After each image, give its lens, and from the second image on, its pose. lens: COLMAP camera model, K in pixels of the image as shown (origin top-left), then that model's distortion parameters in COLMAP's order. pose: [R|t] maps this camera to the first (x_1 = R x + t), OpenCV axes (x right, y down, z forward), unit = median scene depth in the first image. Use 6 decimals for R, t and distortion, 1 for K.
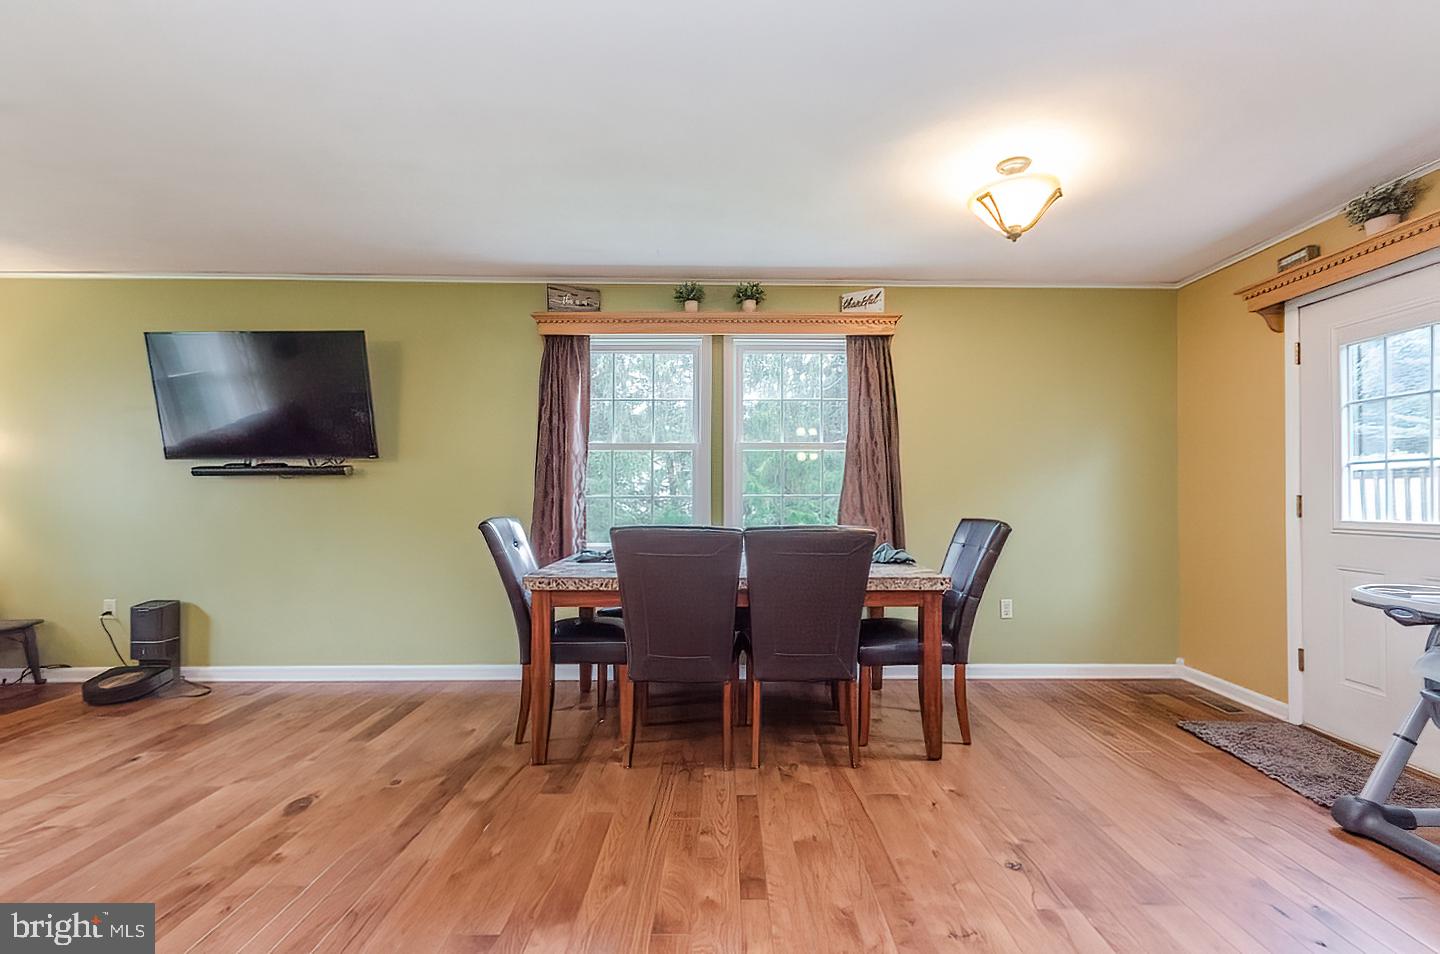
lens RADIAL K [[622.3, 0, 737.1], [0, 622.3, 499.0], [0, 0, 1]] dist [0.004004, 0.000467]
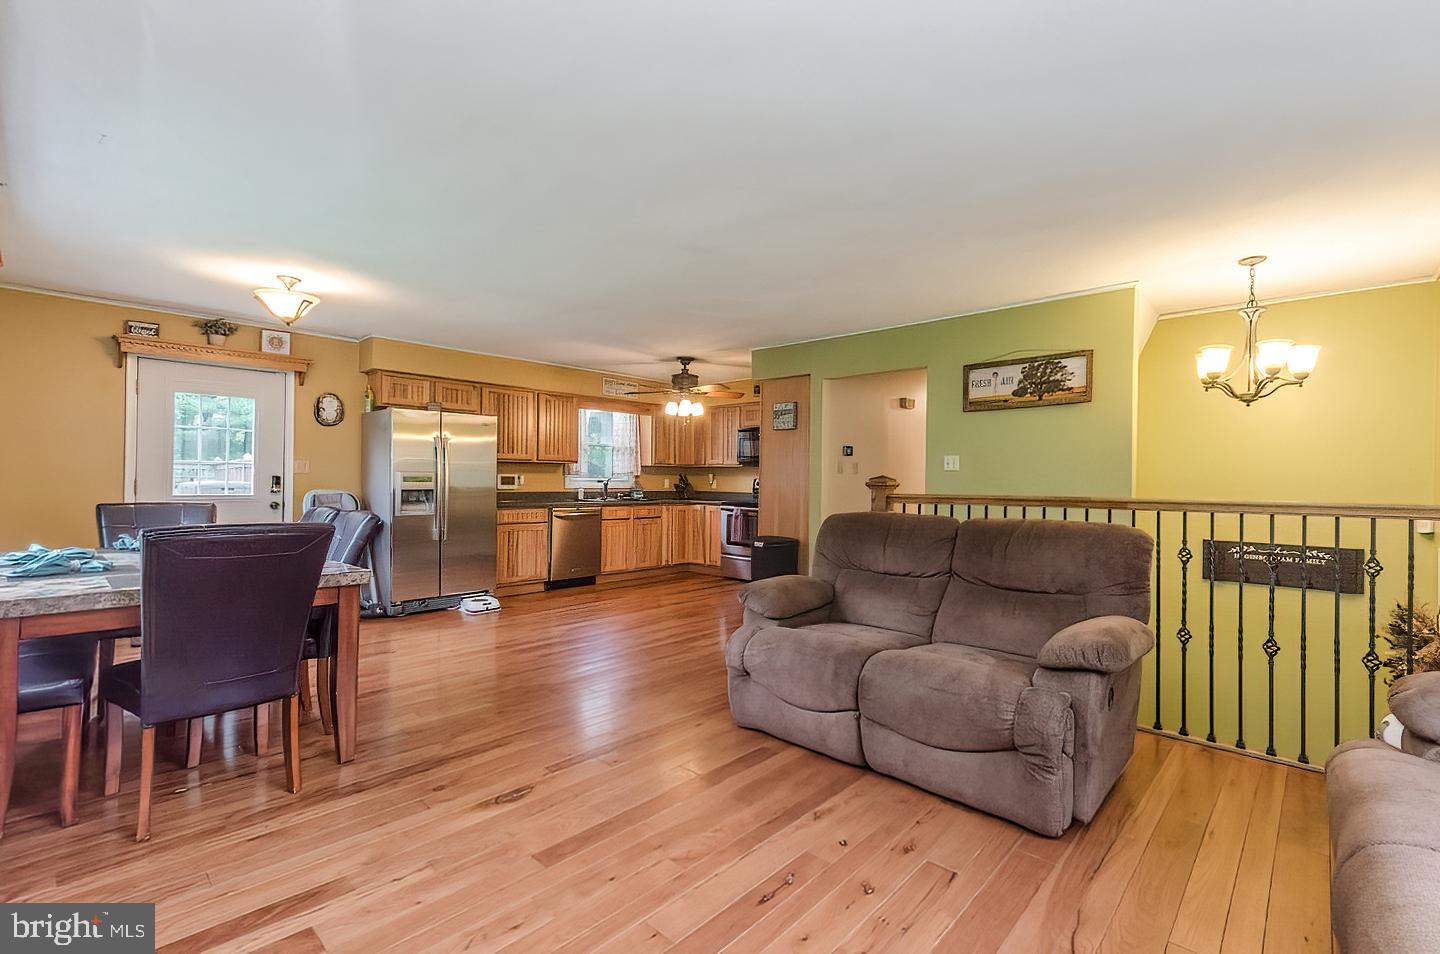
lens RADIAL K [[640.7, 0, 746.9], [0, 640.7, 475.0], [0, 0, 1]] dist [0.000244, 0.000110]
pose [[-0.731557, -0.006593, 0.681748, -1.044205], [-0.014597, 0.999876, -0.005993, -0.024482], [-0.681624, -0.014336, -0.731563, 0.935613]]
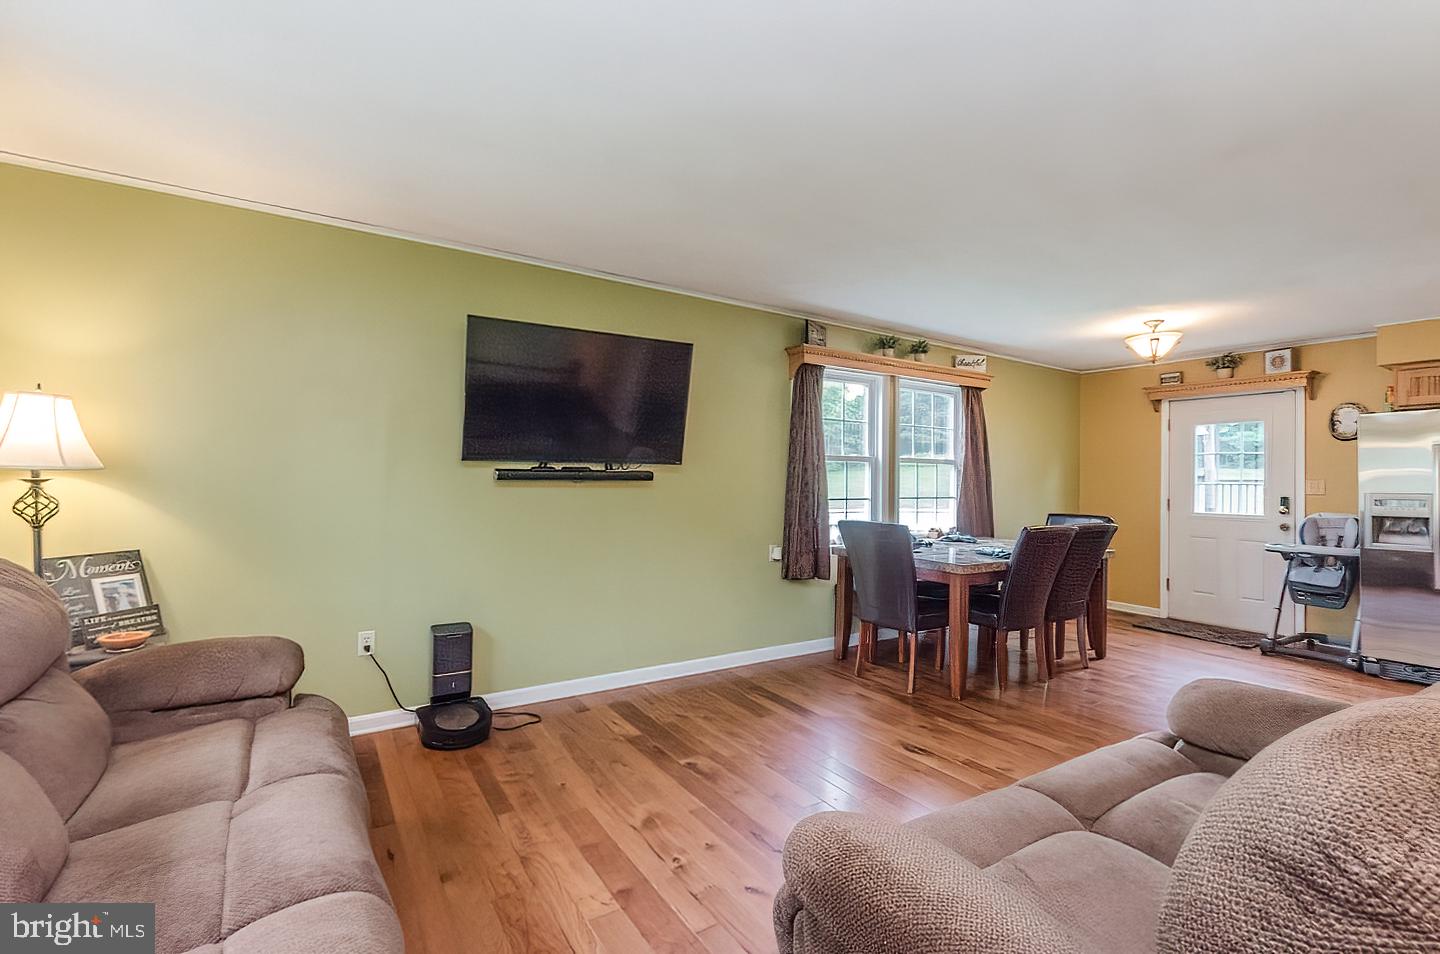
lens RADIAL K [[626.7, 0, 727.4], [0, 626.7, 484.3], [0, 0, 1]] dist [0.000191, 0.000594]
pose [[0.848115, 0.006215, 0.529775, -1.055828], [-0.010088, 0.999939, 0.004418, -0.037683], [-0.529716, -0.009091, 0.848127, 0.068285]]
